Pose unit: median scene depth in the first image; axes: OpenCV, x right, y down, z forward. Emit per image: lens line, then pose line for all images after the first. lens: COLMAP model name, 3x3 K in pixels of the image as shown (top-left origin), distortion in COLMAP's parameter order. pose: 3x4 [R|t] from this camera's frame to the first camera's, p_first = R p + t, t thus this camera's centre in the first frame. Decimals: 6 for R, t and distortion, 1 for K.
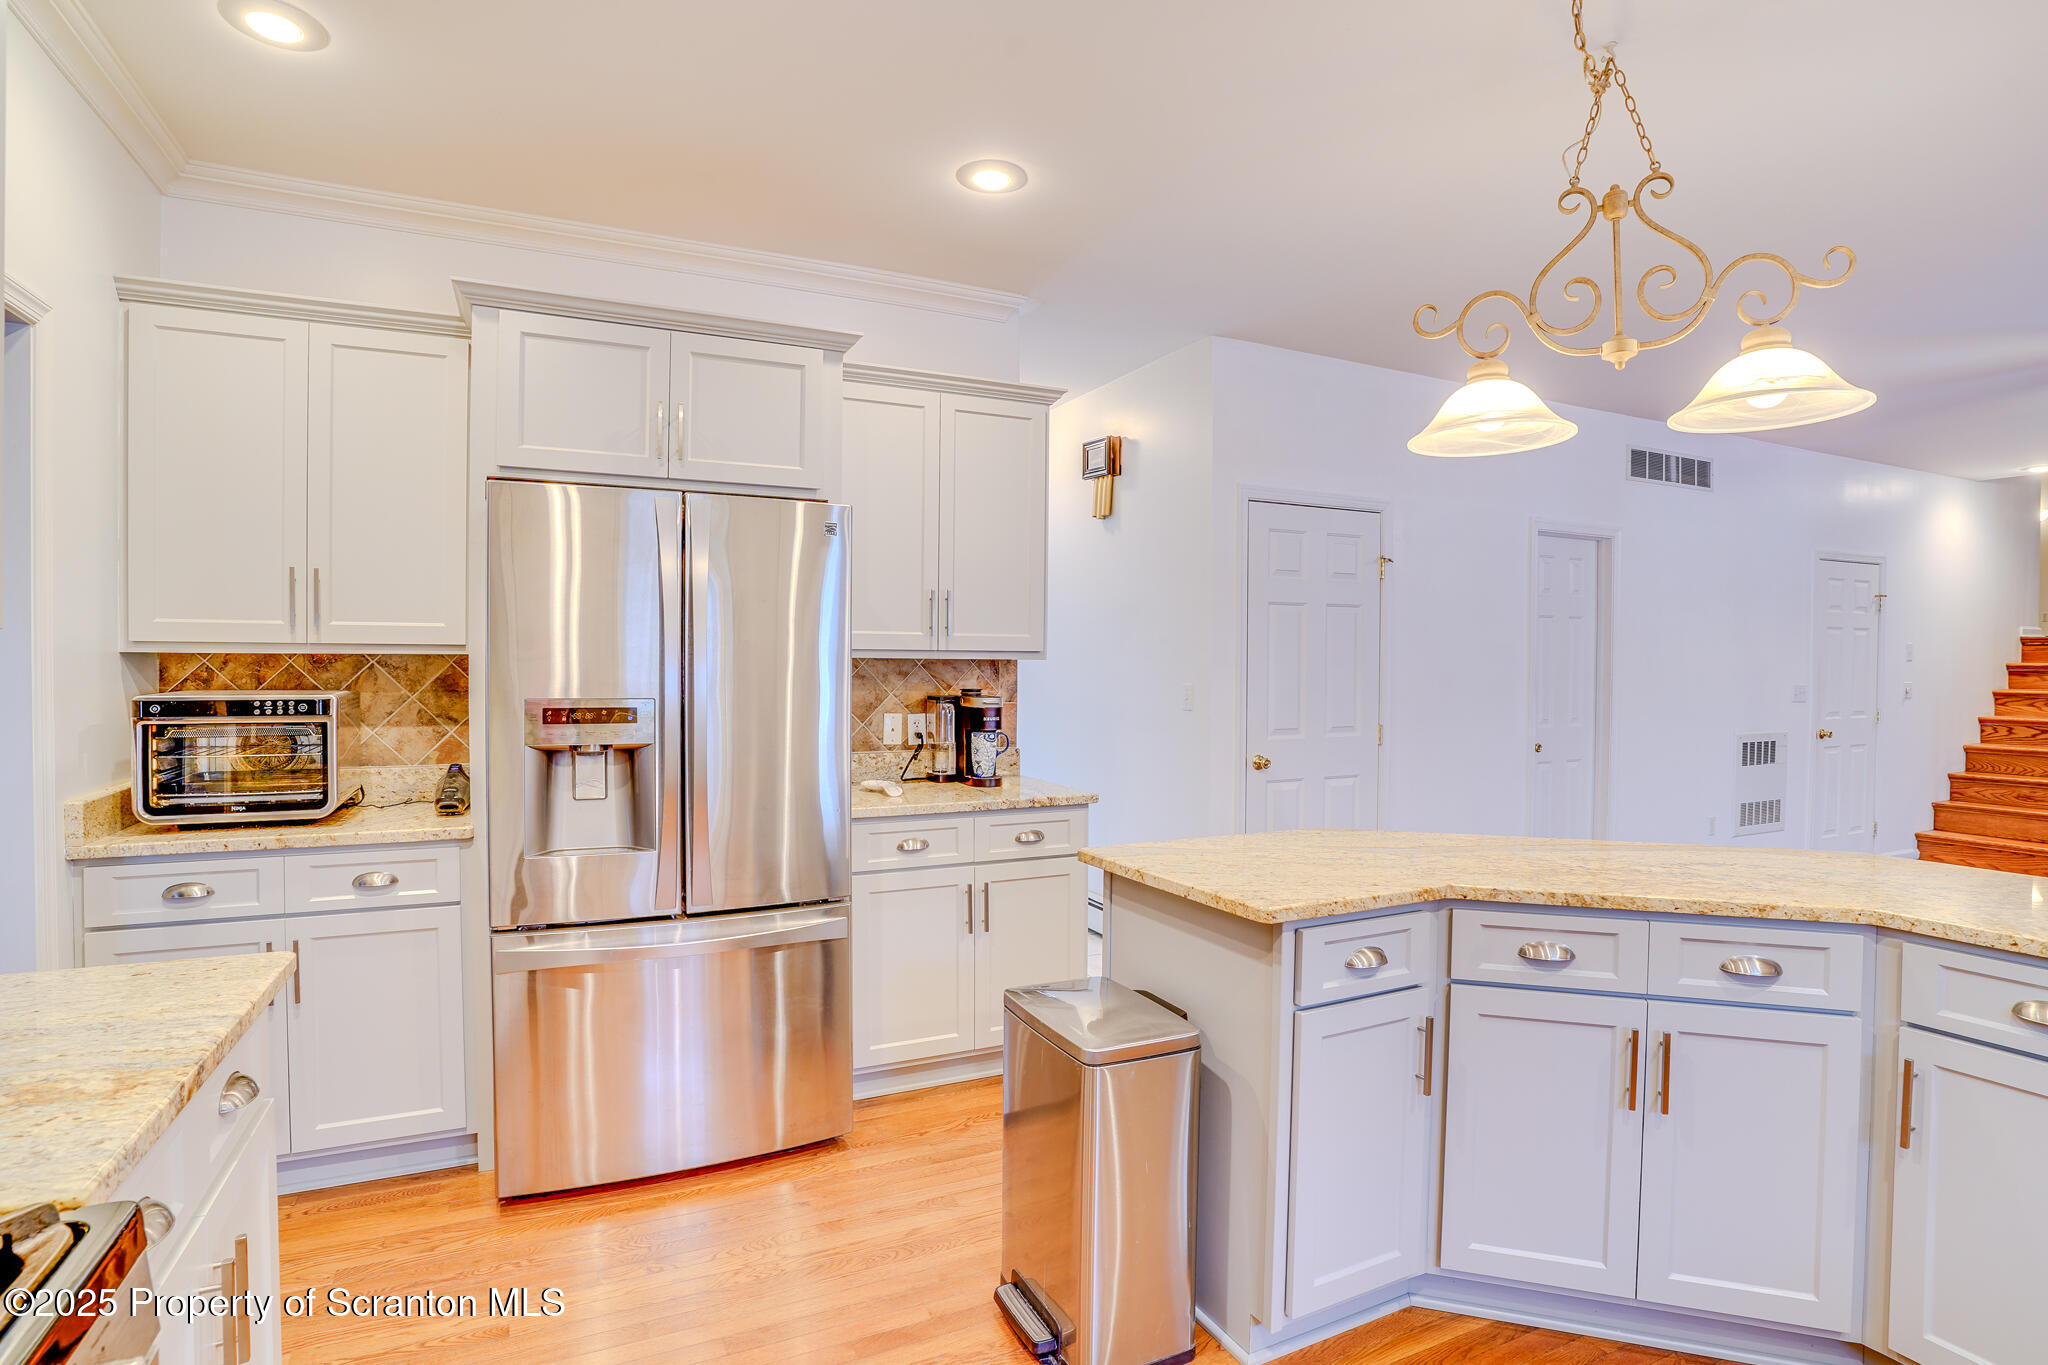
lens RADIAL K [[1042.6, 0, 1021.5], [0, 1042.6, 680.0], [0, 0, 1]] dist [-0.083344, 0.037609]
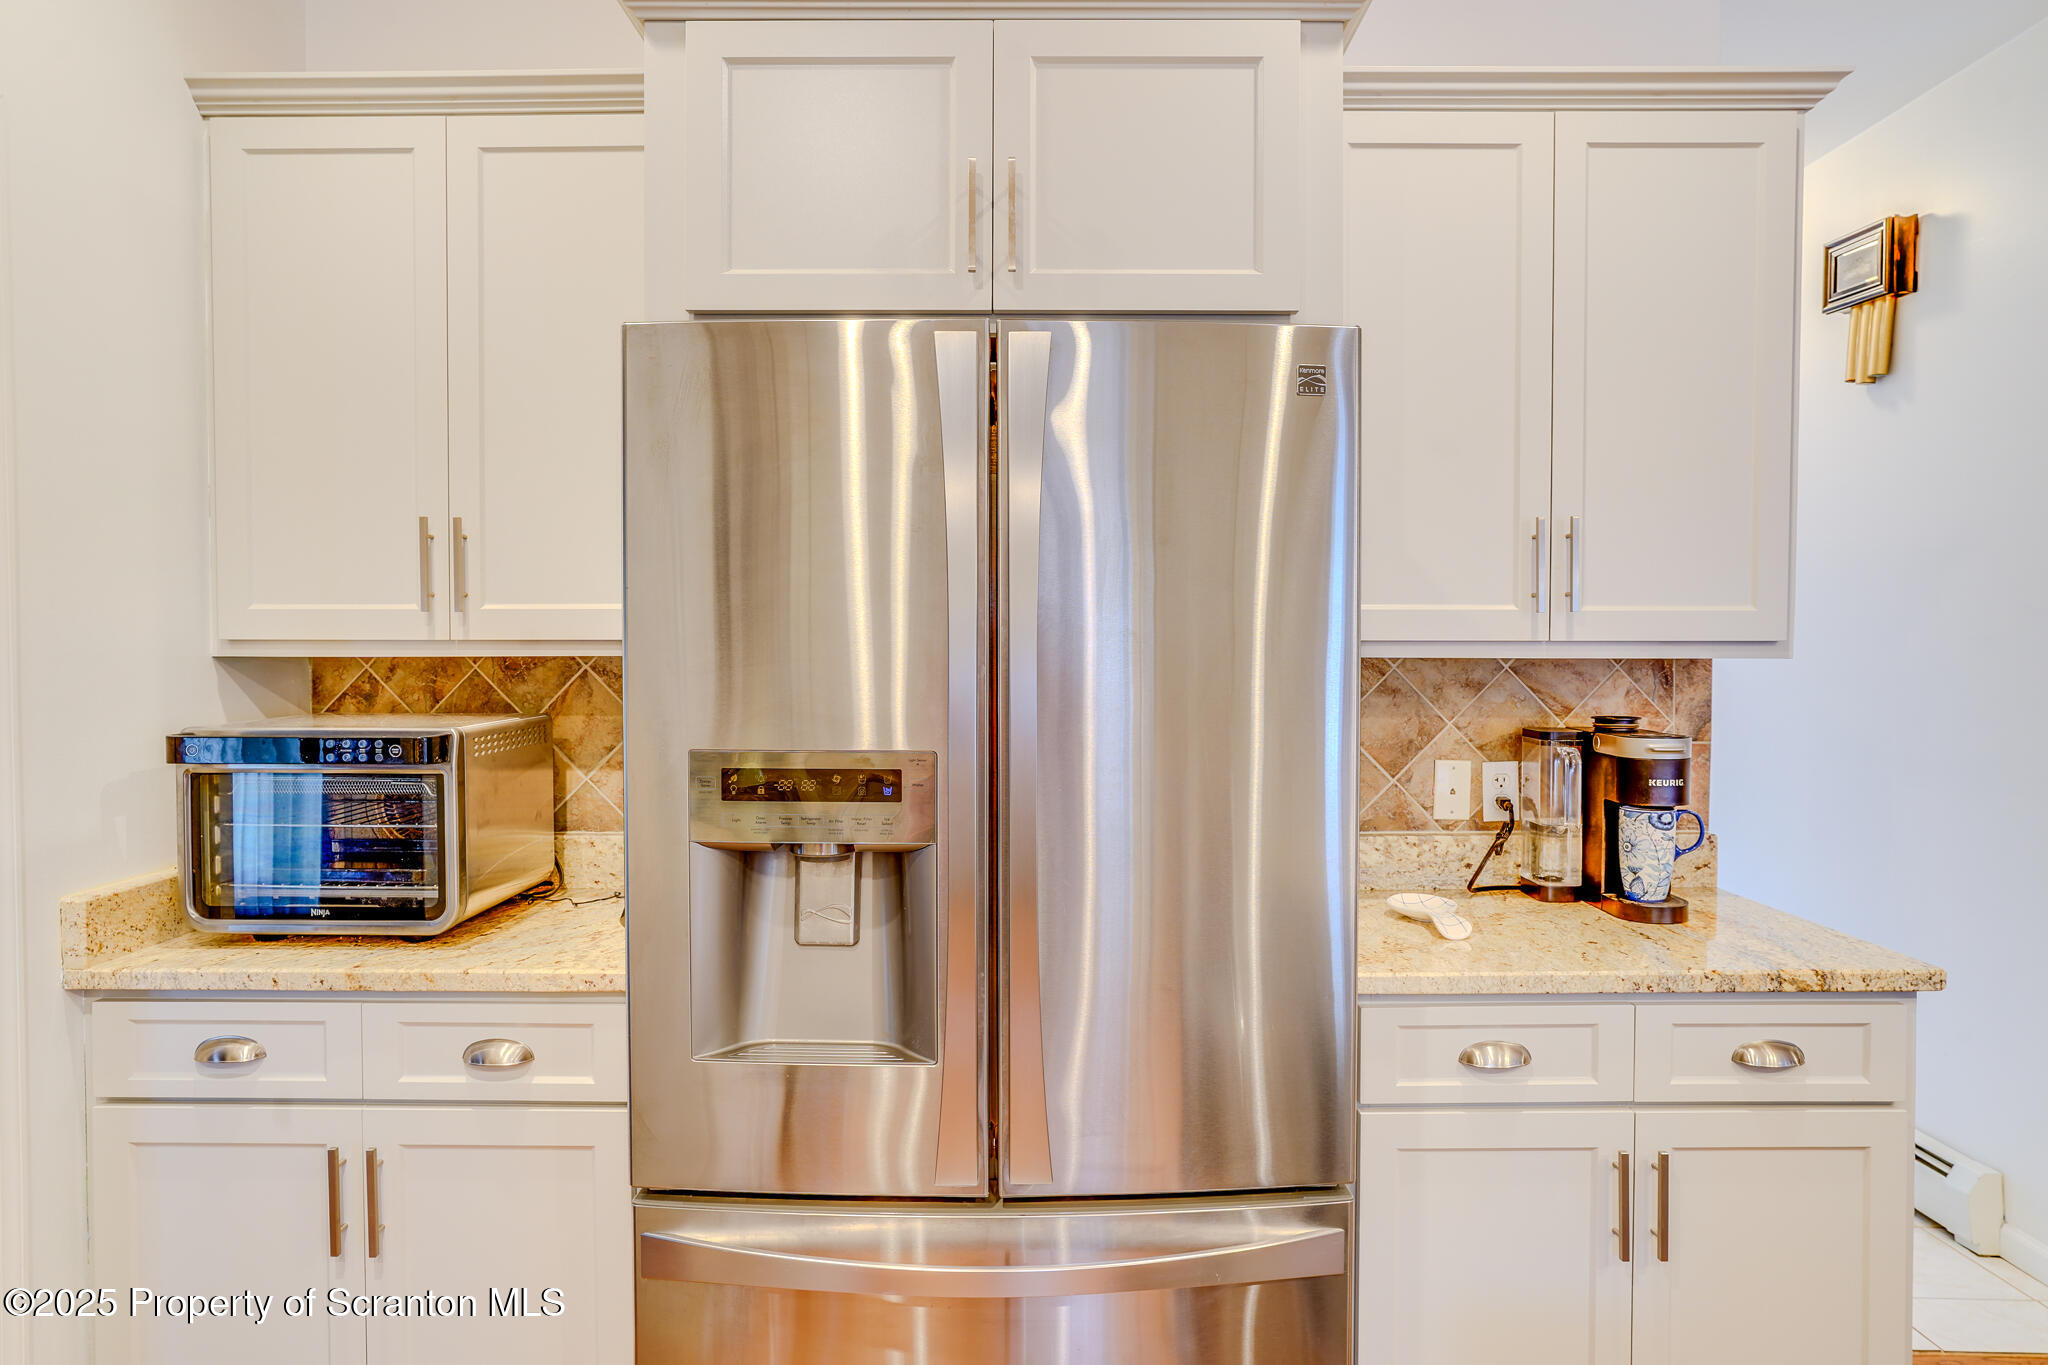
lens RADIAL K [[1254.6, 0, 1024.8], [0, 1254.6, 681.6], [0, 0, 1]] dist [-0.051932, 0.045523]
pose [[0.899713, 0.006287, -0.436437, -0.048067], [-0.001610, 0.999937, 0.011085, -0.016121], [0.436480, -0.009271, 0.899666, 0.375310]]
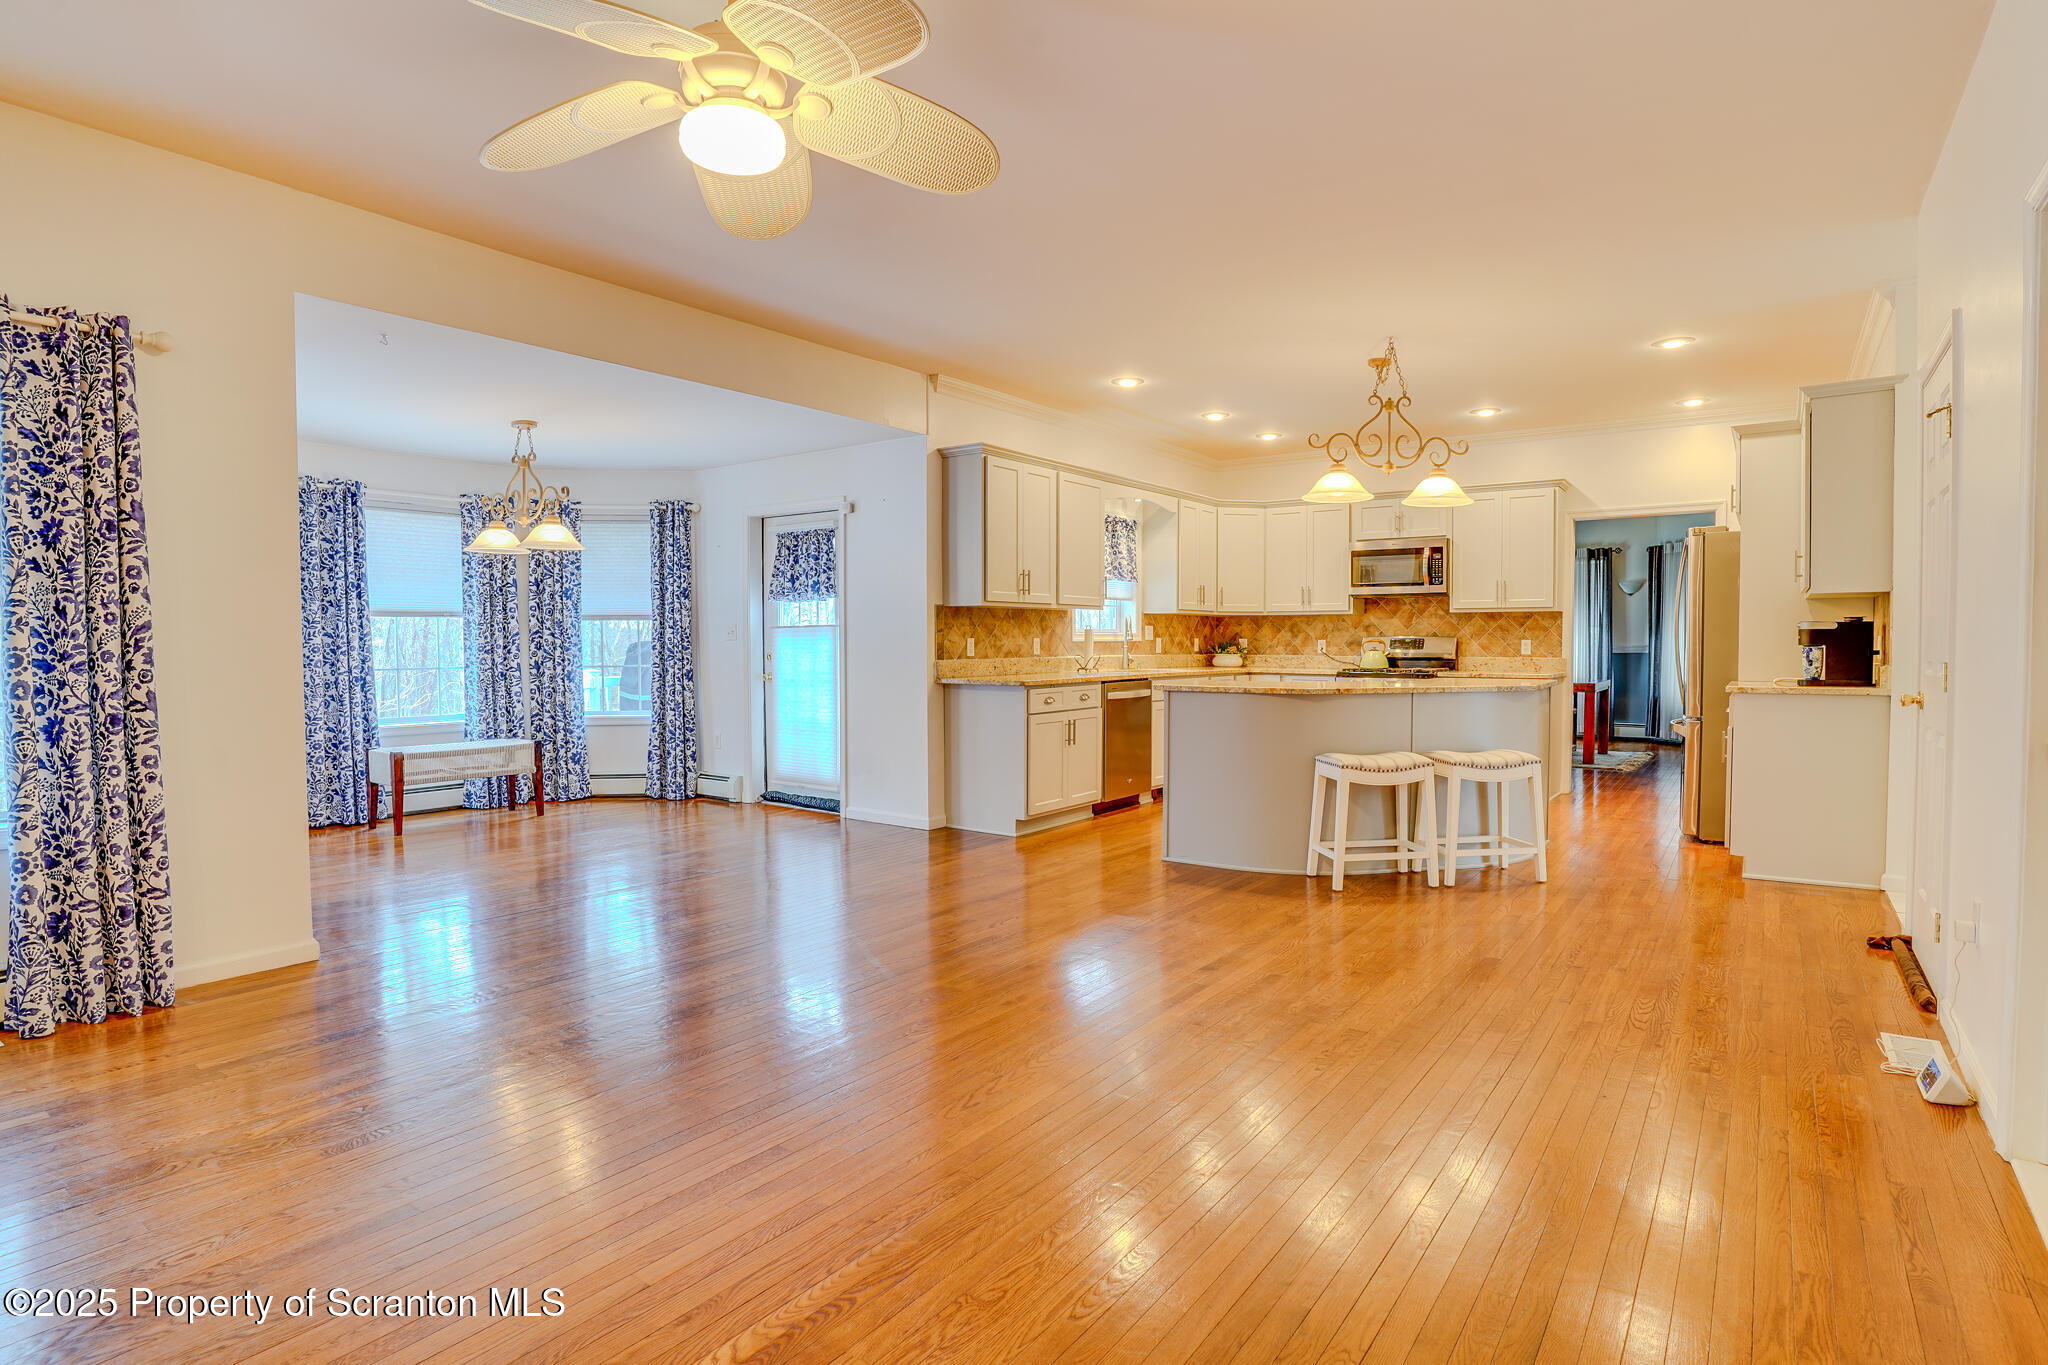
lens RADIAL K [[1052.7, 0, 1021.6], [0, 1052.7, 679.2], [0, 0, 1]] dist [-0.086412, 0.040301]
pose [[-0.882589, 0.013202, -0.469961, 1.640400], [-0.009636, 0.998888, 0.046157, 0.043034], [0.470047, 0.045267, -0.881480, 1.819938]]
